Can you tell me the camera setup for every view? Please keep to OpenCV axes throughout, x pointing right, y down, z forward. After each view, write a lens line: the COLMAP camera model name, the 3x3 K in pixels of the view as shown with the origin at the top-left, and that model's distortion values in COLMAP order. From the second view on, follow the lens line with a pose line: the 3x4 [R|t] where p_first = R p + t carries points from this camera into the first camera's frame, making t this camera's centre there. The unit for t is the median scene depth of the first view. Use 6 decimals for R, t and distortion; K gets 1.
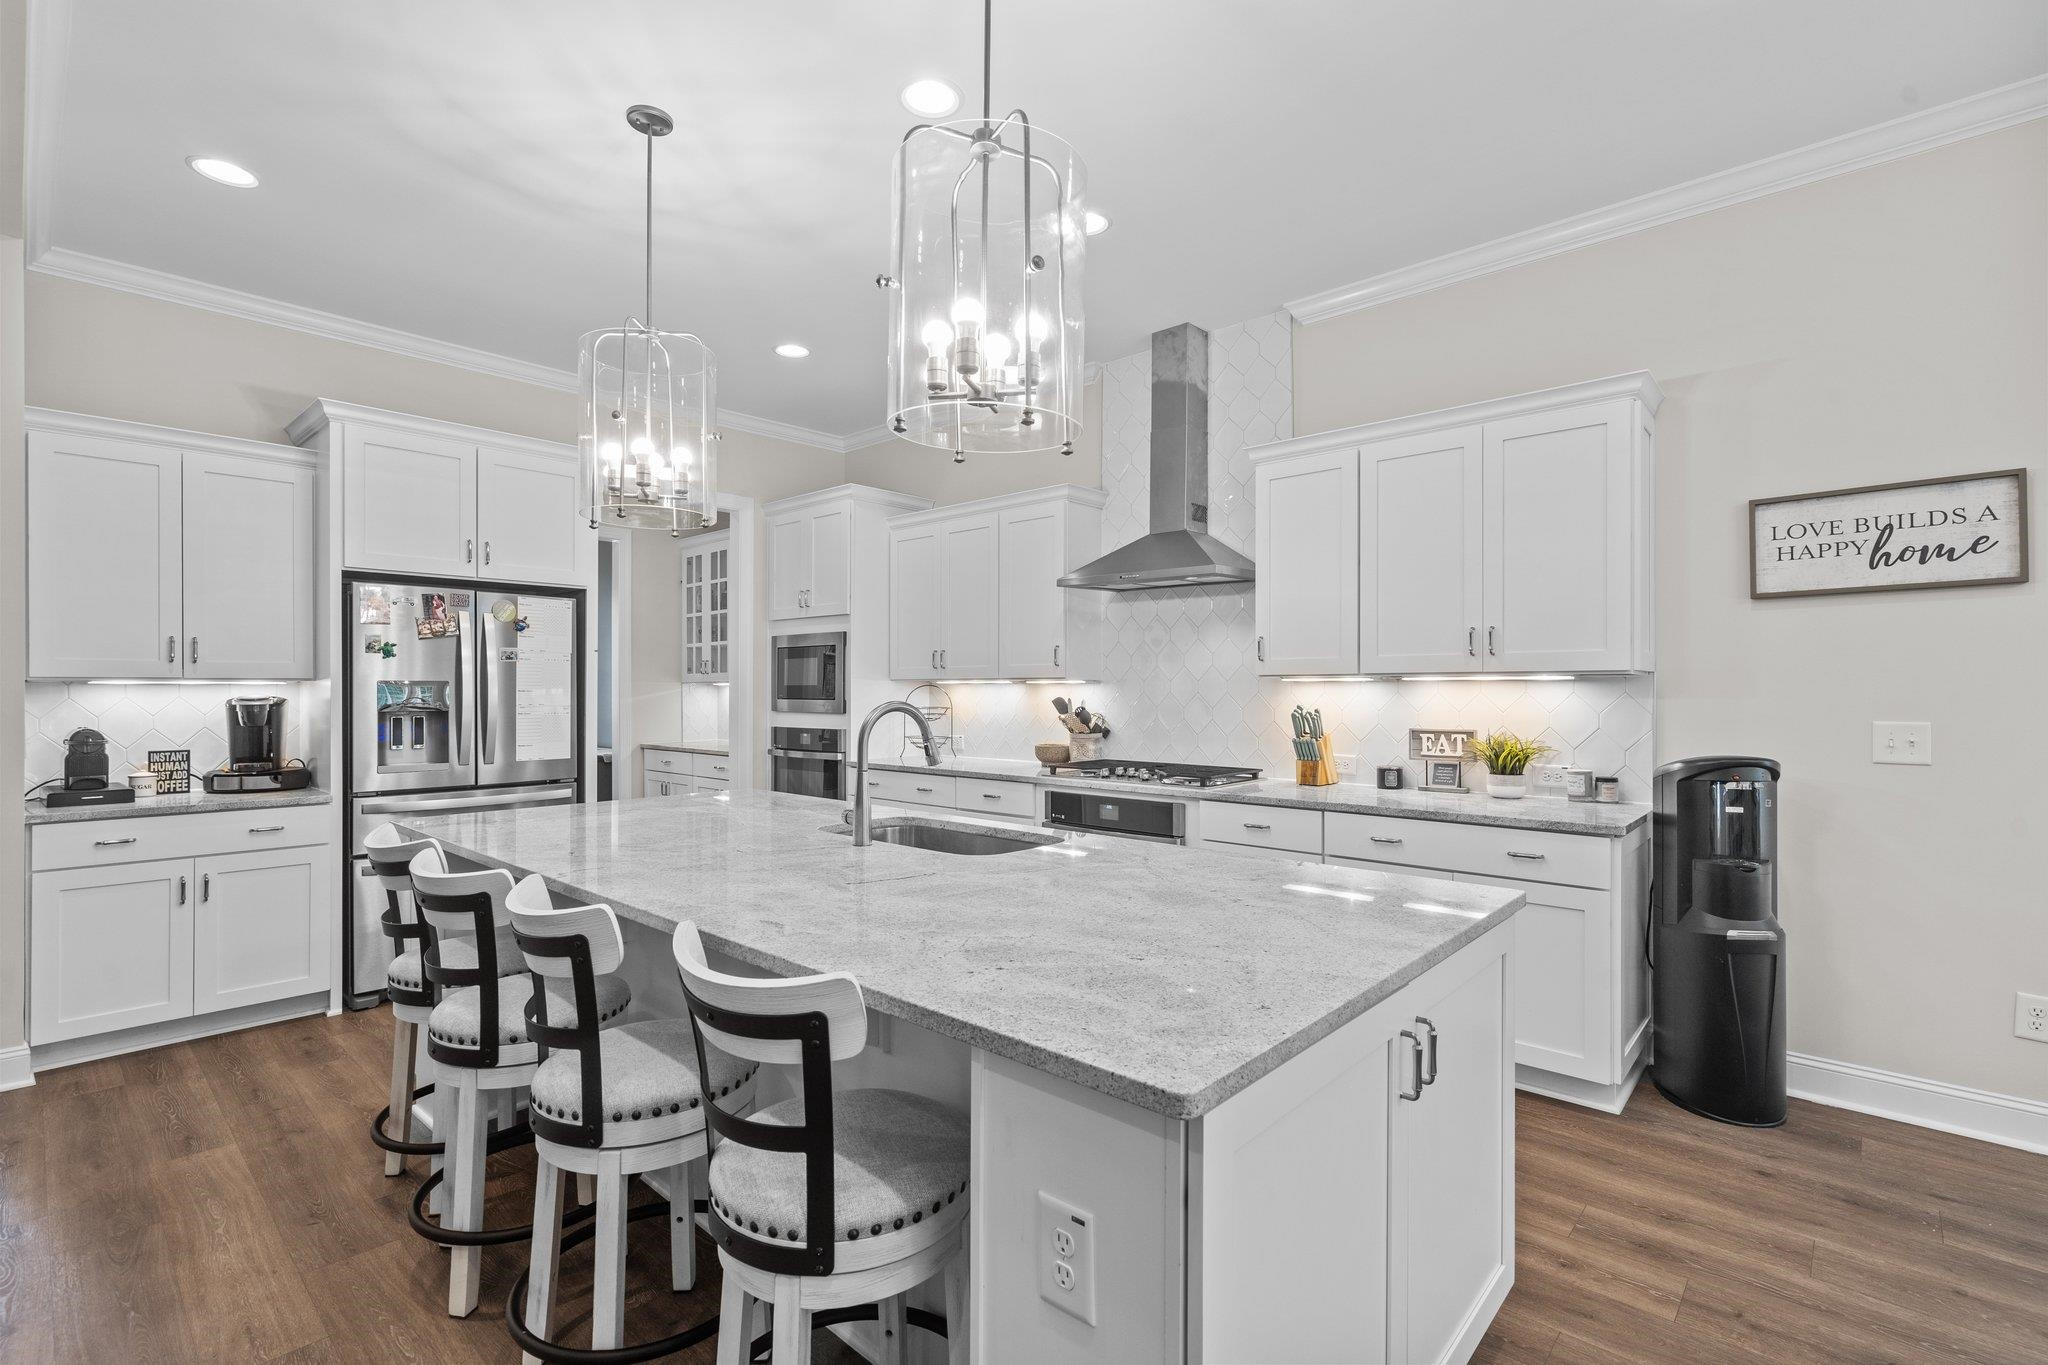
lens RADIAL K [[933.3, 0, 1024.4], [0, 933.3, 688.2], [0, 0, 1]] dist [-0.000747, -0.000302]
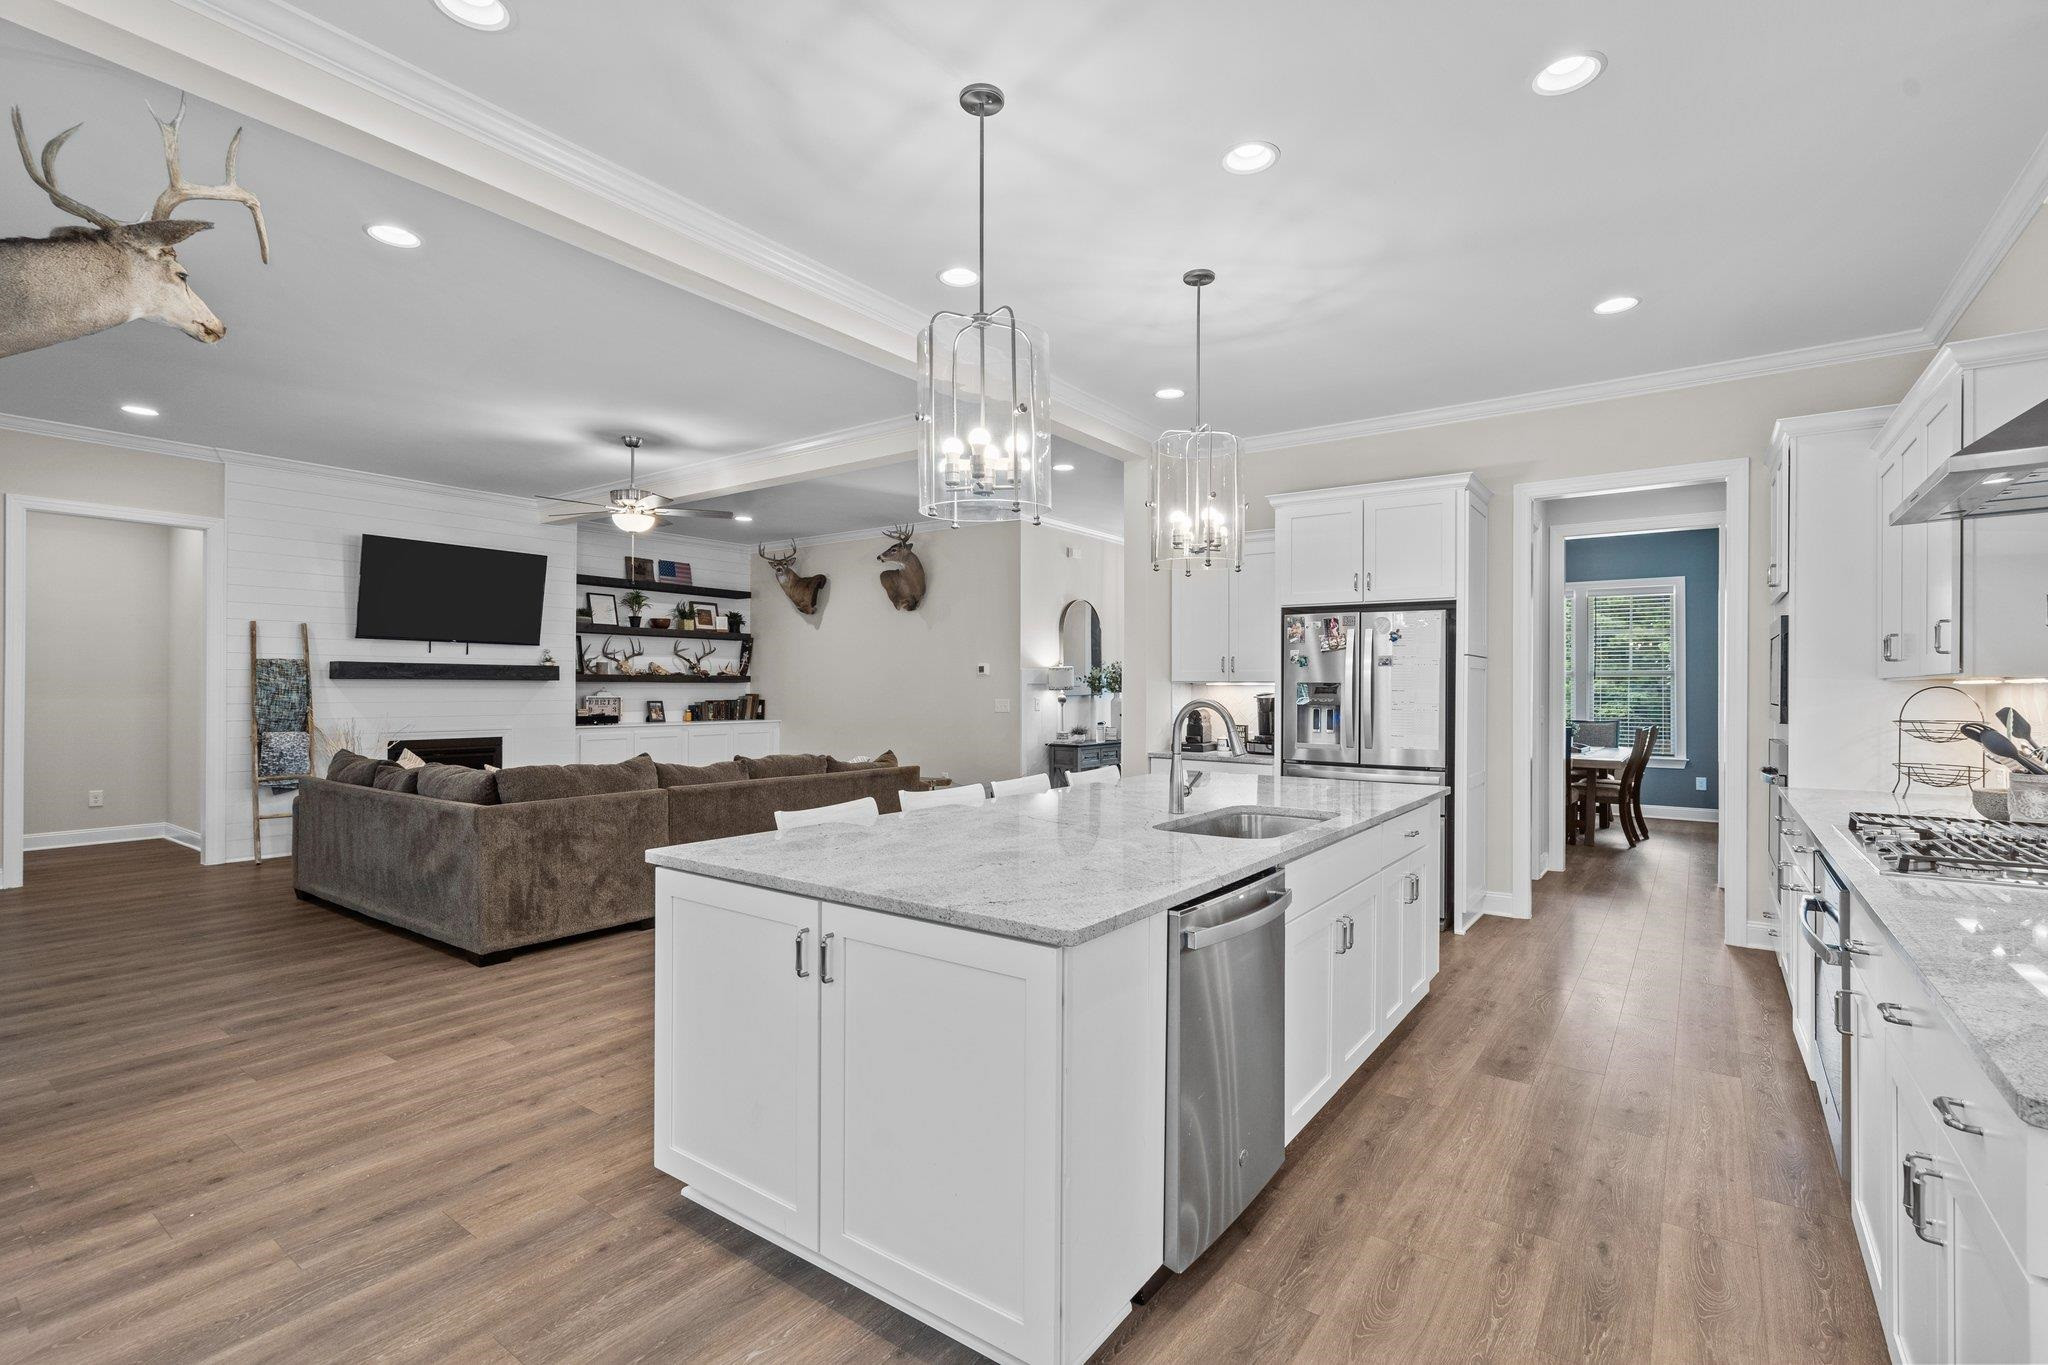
lens RADIAL K [[933.3, 0, 1028.9], [0, 933.3, 682.7], [0, 0, 1]] dist [-0.000747, -0.000302]
pose [[0.110107, -0.002989, -0.993915, 0.655734], [-0.004922, 0.999982, -0.003552, -0.000553], [0.993908, 0.005283, 0.110090, 0.416070]]
